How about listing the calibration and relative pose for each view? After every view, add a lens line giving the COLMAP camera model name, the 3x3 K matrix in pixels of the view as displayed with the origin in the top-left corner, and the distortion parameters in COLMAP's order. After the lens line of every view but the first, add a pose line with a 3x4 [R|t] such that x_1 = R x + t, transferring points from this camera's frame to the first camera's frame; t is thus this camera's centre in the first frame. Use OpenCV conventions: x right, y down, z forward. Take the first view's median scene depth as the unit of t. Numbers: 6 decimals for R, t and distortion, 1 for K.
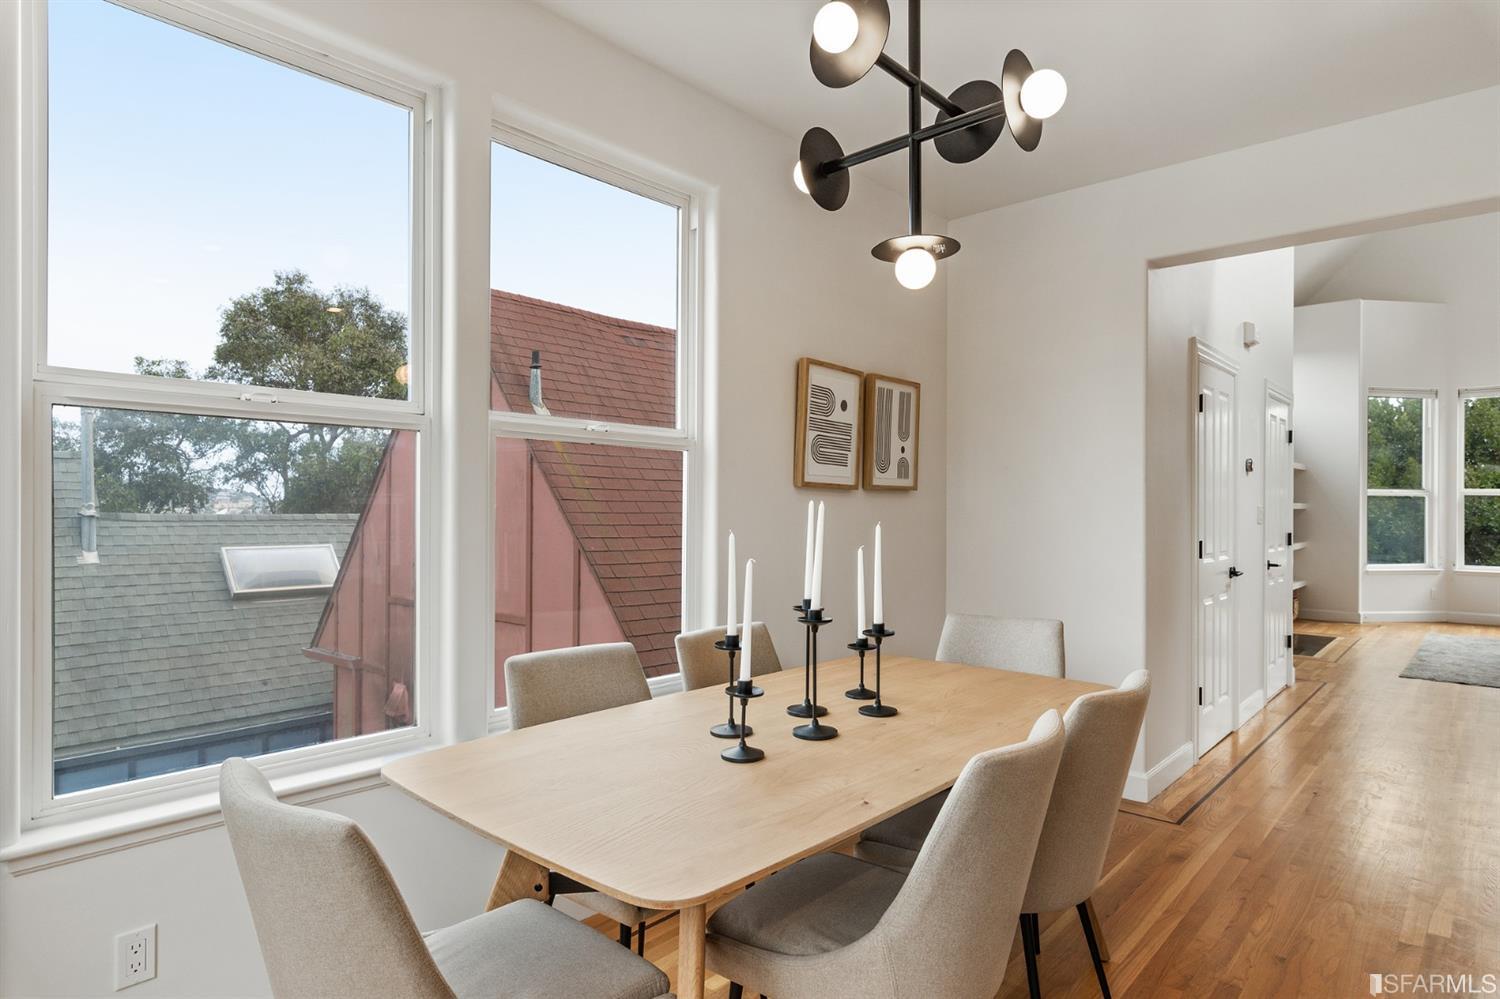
lens RADIAL K [[887.7, 0, 727.4], [0, 887.7, 519.3], [0, 0, 1]] dist [0.003844, 0.000039]
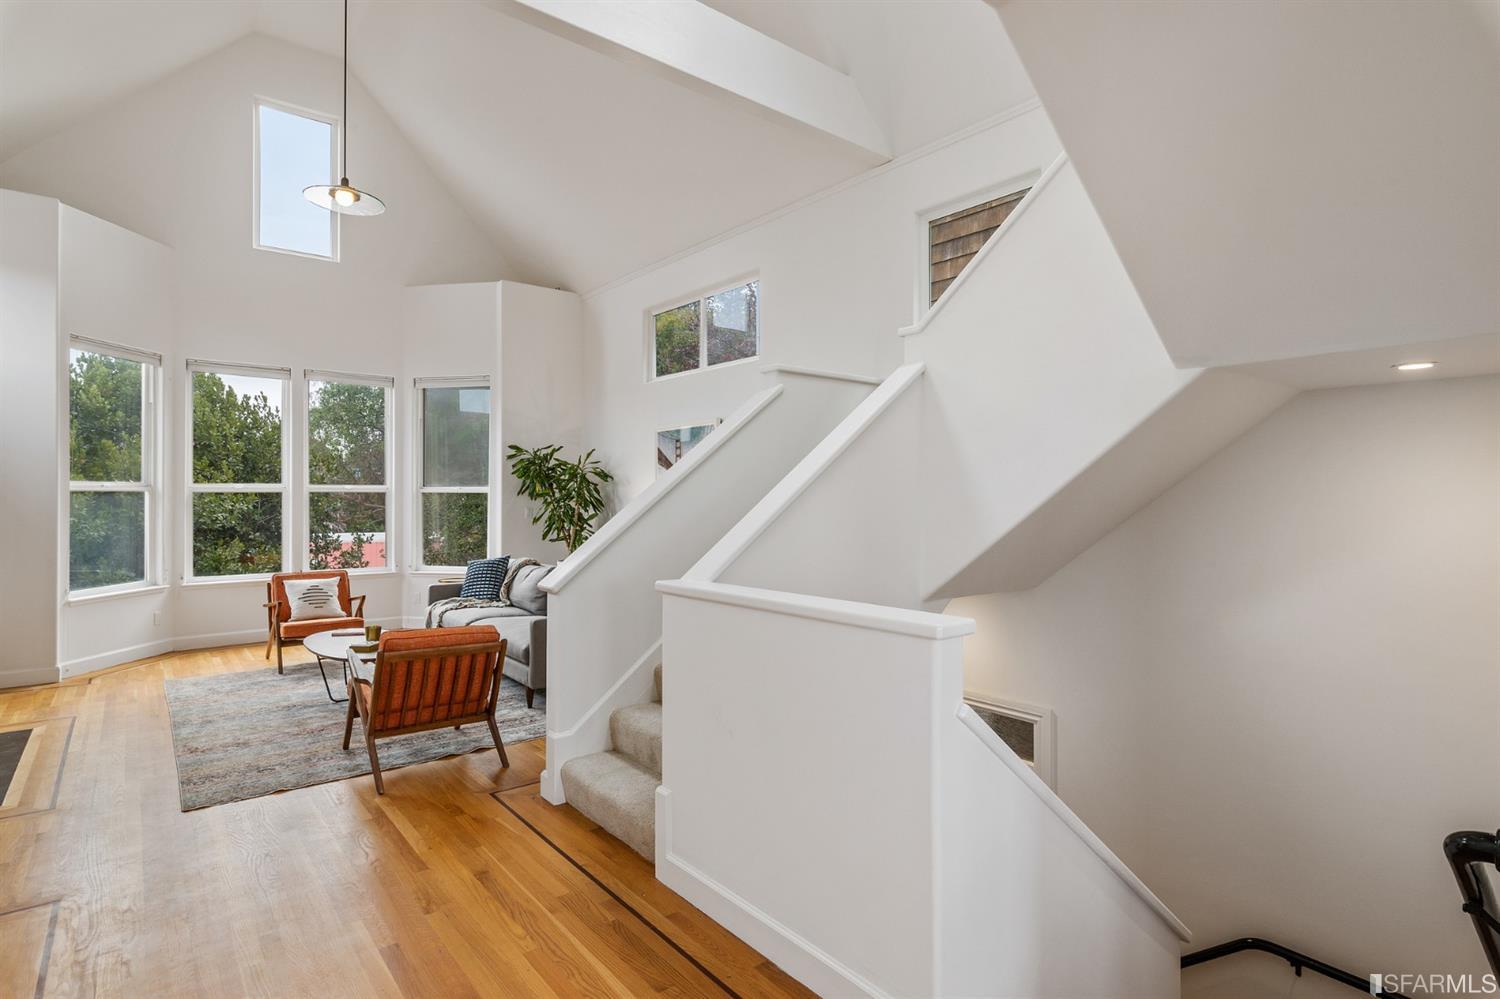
lens RADIAL K [[765.2, 0, 751.1], [0, 765.2, 492.3], [0, 0, 1]] dist [0.006036, -0.004360]
pose [[0.174351, 0.000944, 0.984683, 0.227670], [0.005486, 0.999983, -0.001930, -0.021544], [-0.984668, 0.005738, 0.174343, 0.375927]]
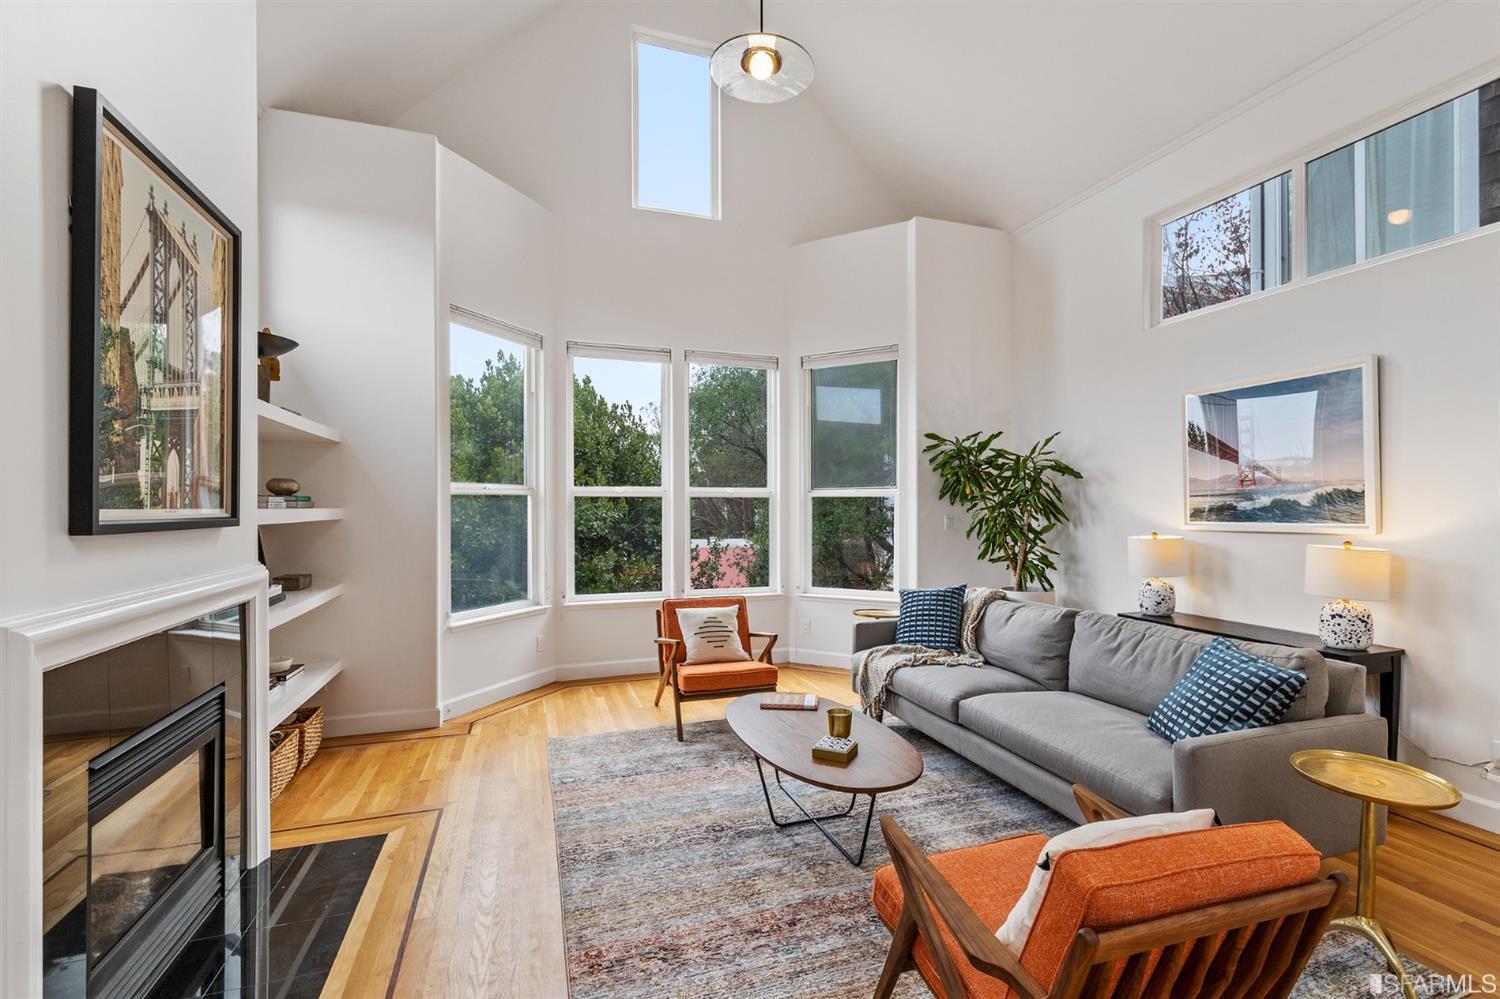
lens RADIAL K [[679.4, 0, 772.0], [0, 679.4, 508.8], [0, 0, 1]] dist [0.000307, -0.000616]
pose [[0.486195, -0.005279, 0.873834, 0.436830], [0.008195, 0.999965, 0.001482, -0.015758], [-0.873812, 0.006441, 0.486221, 0.604091]]
